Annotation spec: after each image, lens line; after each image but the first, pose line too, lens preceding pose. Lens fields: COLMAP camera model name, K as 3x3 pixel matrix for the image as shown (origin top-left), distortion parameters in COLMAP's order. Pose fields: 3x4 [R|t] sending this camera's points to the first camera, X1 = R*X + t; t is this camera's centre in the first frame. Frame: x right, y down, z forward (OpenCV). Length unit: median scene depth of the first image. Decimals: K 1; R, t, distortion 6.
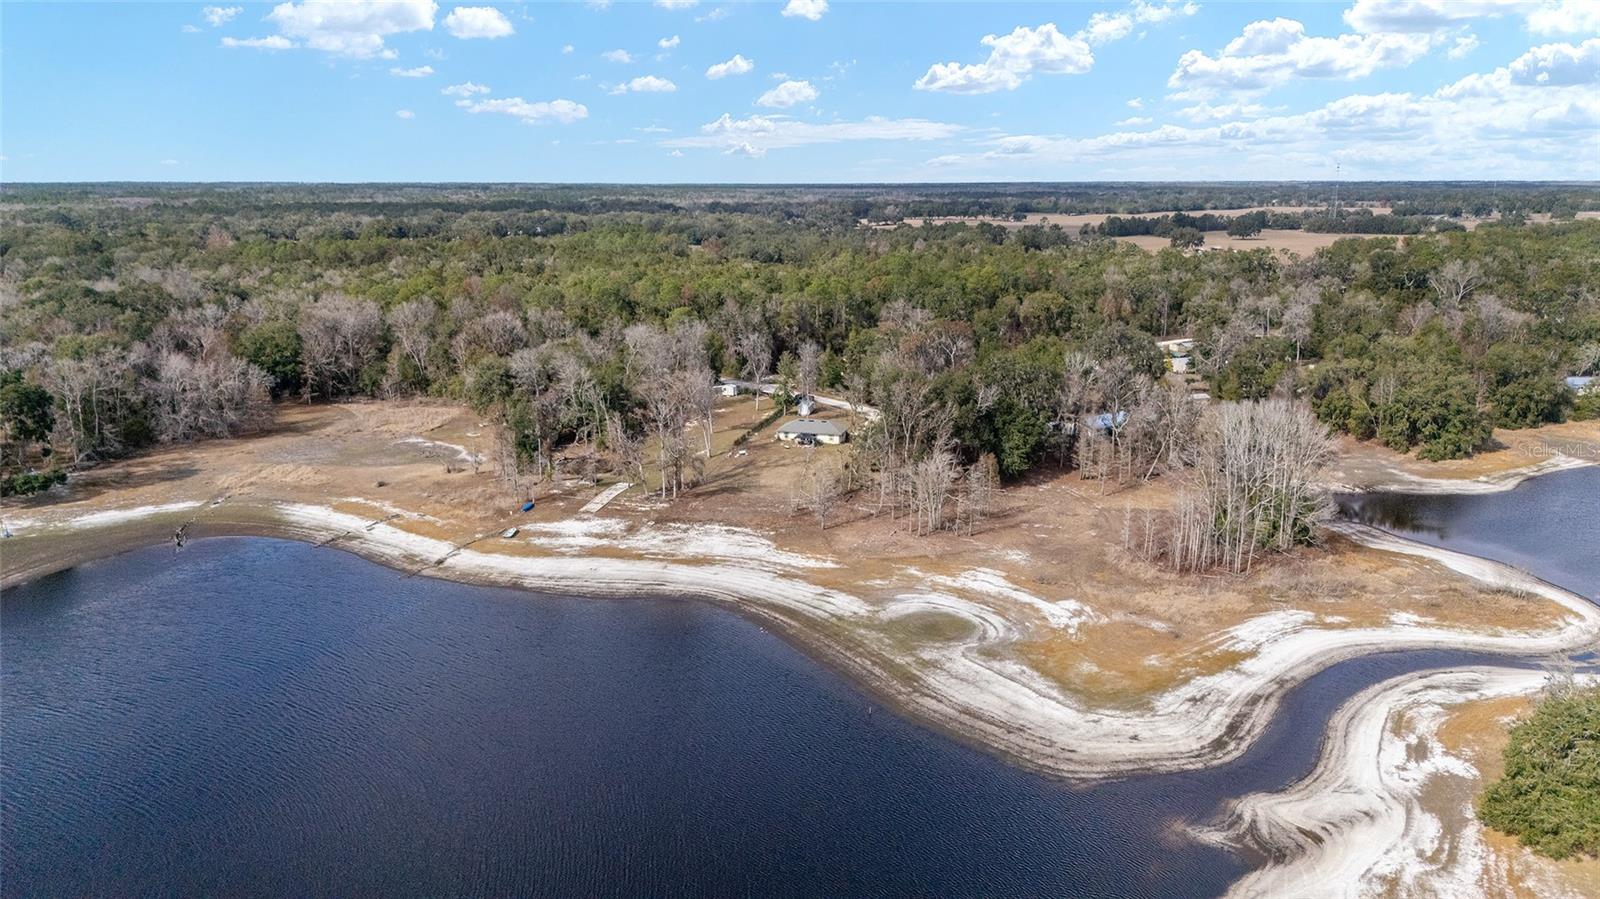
lens RADIAL K [[1159.1, 0, 800.7], [0, 1159.1, 484.2], [0, 0, 1]] dist [0.162405, -0.406701]
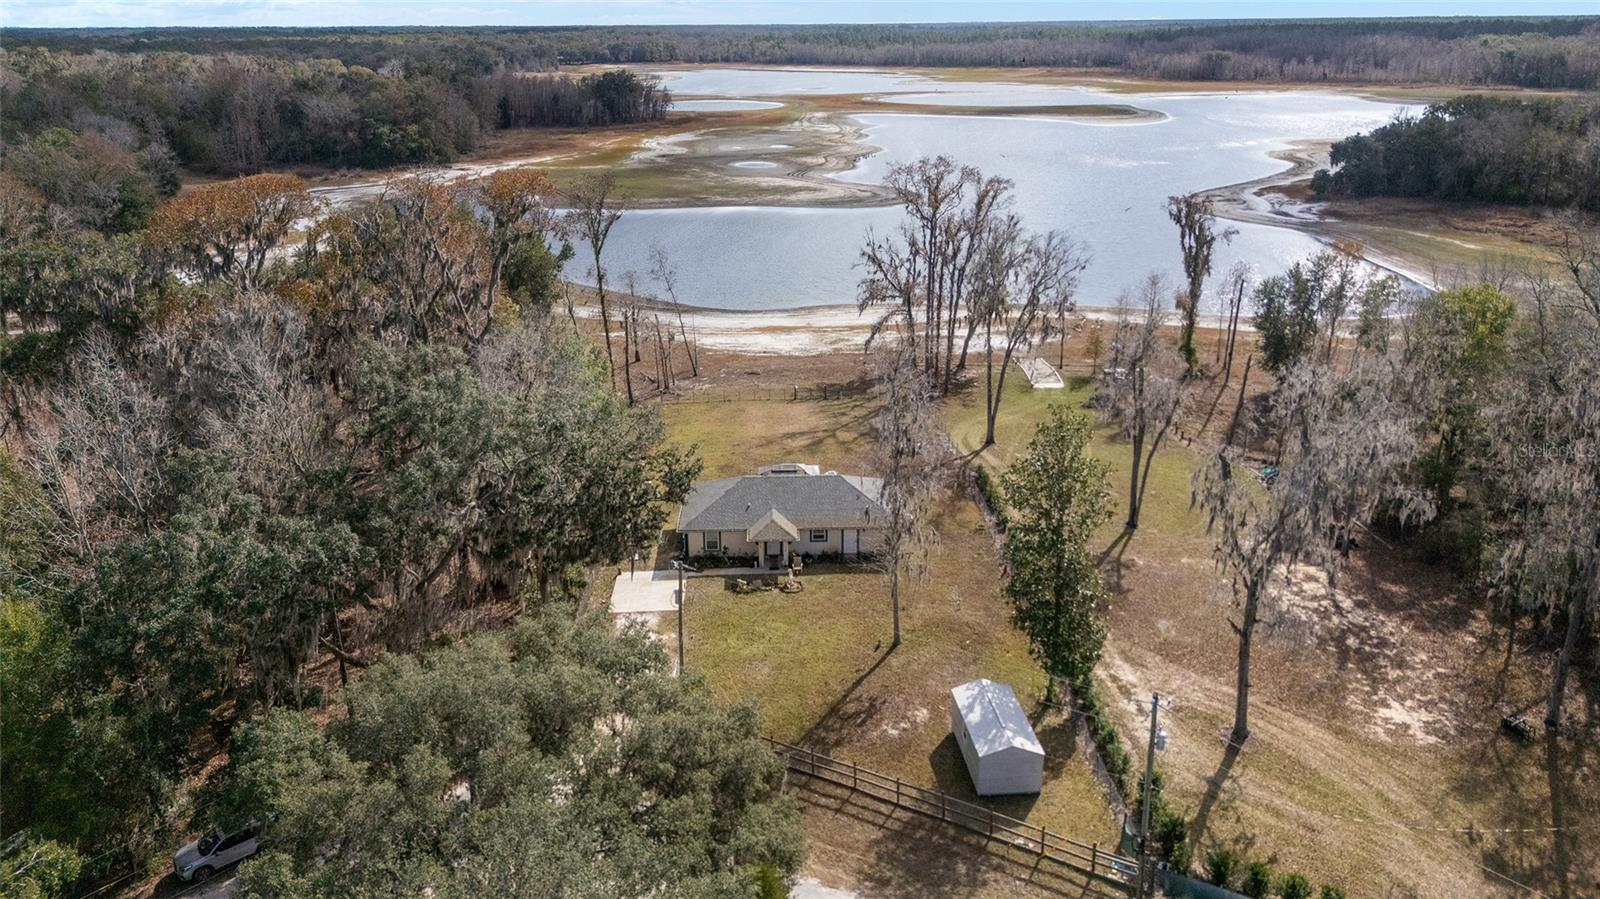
lens RADIAL K [[1203.3, 0, 800.0], [0, 1203.3, 449.5], [0, 0, 1]] dist [0.062254, -0.065376]
pose [[-0.957910, 0.102284, -0.268227, 0.122560], [-0.063656, 0.835424, 0.545908, -0.306095], [0.279921, 0.540005, -0.793750, 1.630048]]
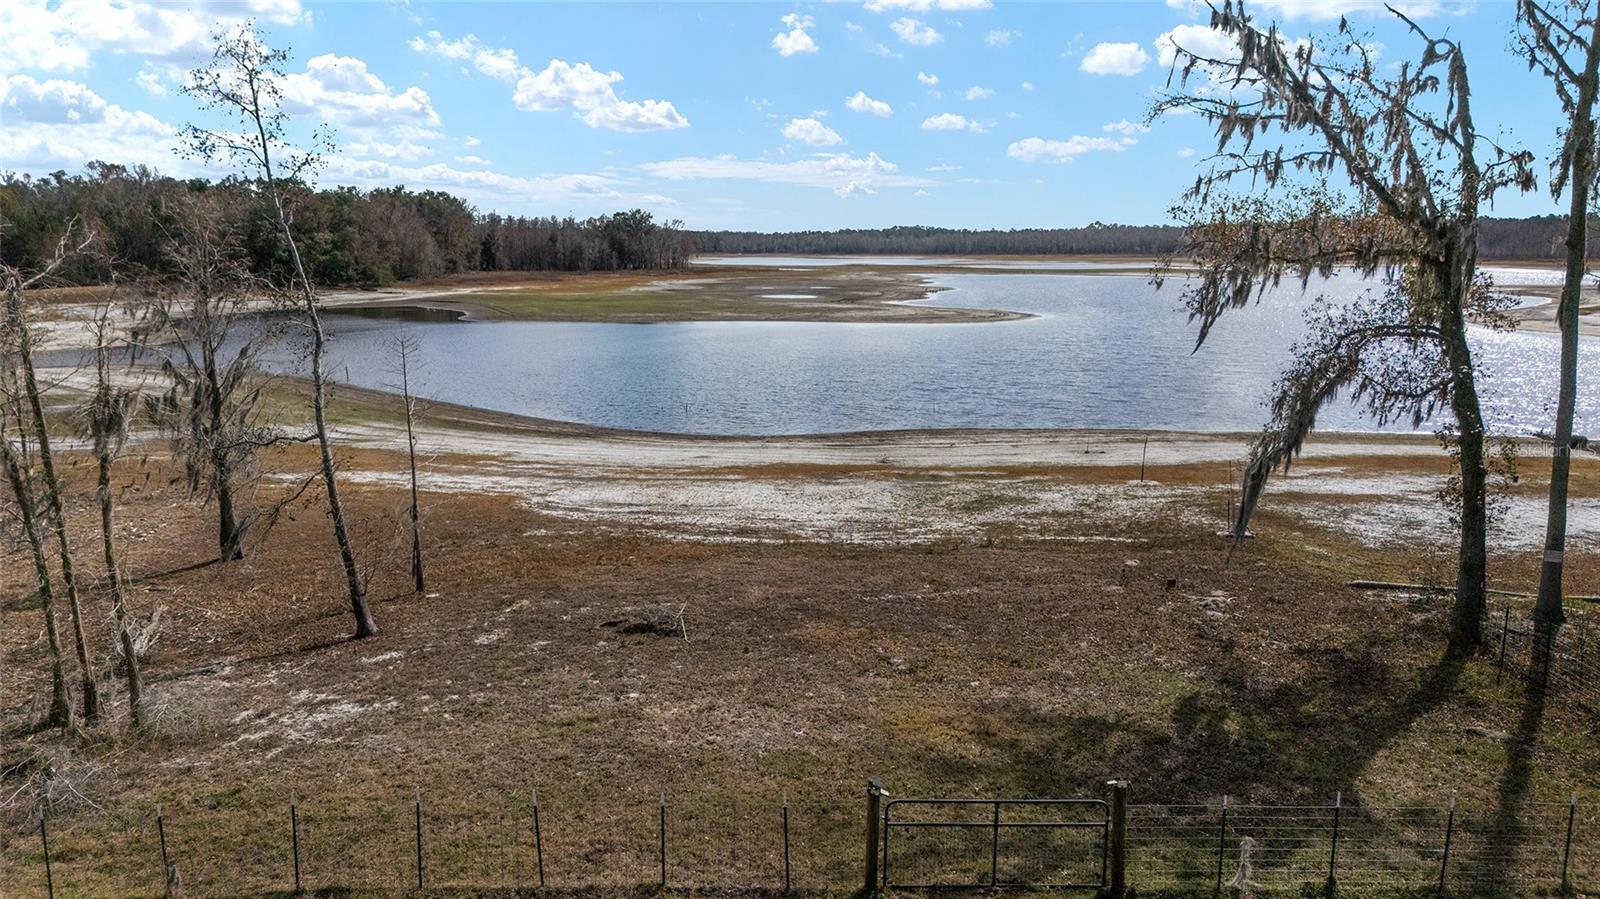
lens RADIAL K [[1188.1, 0, 800.0], [0, 1188.1, 449.5], [0, 0, 1]] dist [0.067425, -0.071504]
pose [[-0.967945, 0.036221, -0.248536, -0.017538], [-0.069084, 0.912982, 0.402109, -0.052980], [0.241474, 0.406390, -0.881214, 1.192299]]
